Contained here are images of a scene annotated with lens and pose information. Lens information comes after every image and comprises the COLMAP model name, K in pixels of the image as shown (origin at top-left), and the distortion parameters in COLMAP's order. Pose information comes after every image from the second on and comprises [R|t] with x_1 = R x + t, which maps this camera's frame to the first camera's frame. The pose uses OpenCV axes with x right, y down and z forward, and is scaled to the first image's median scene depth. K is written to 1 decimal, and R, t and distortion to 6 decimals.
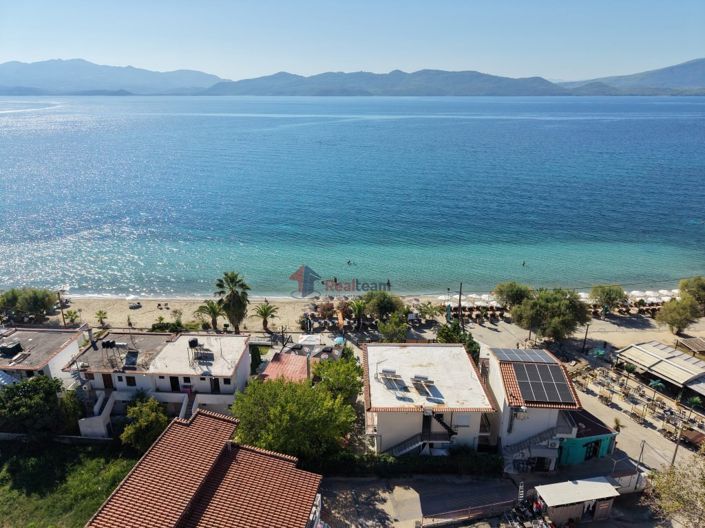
lens RADIAL K [[481.9, 0, 352.5], [0, 481.9, 264.0], [0, 0, 1]] dist [0.003106, -0.003152]
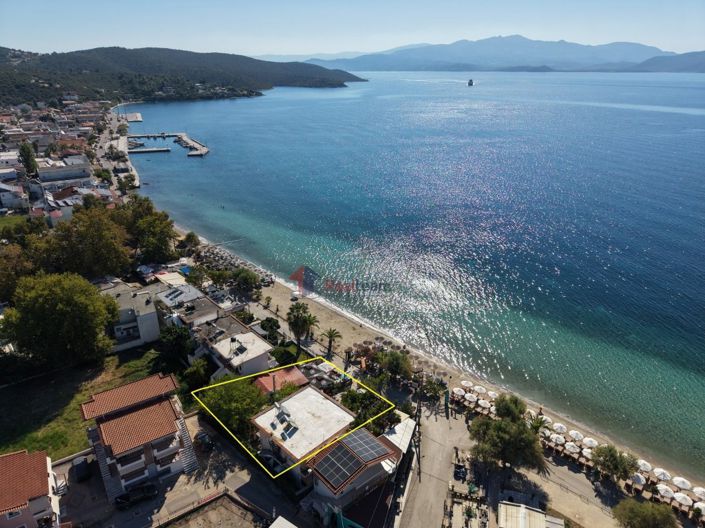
lens RADIAL K [[481.9, 0, 352.5], [0, 481.9, 264.0], [0, 0, 1]] dist [0.003106, -0.003152]
pose [[0.693685, 0.276917, -0.664919, 0.735482], [-0.238620, 0.959364, 0.150600, -0.324816], [0.679604, 0.054194, 0.731575, 0.001488]]
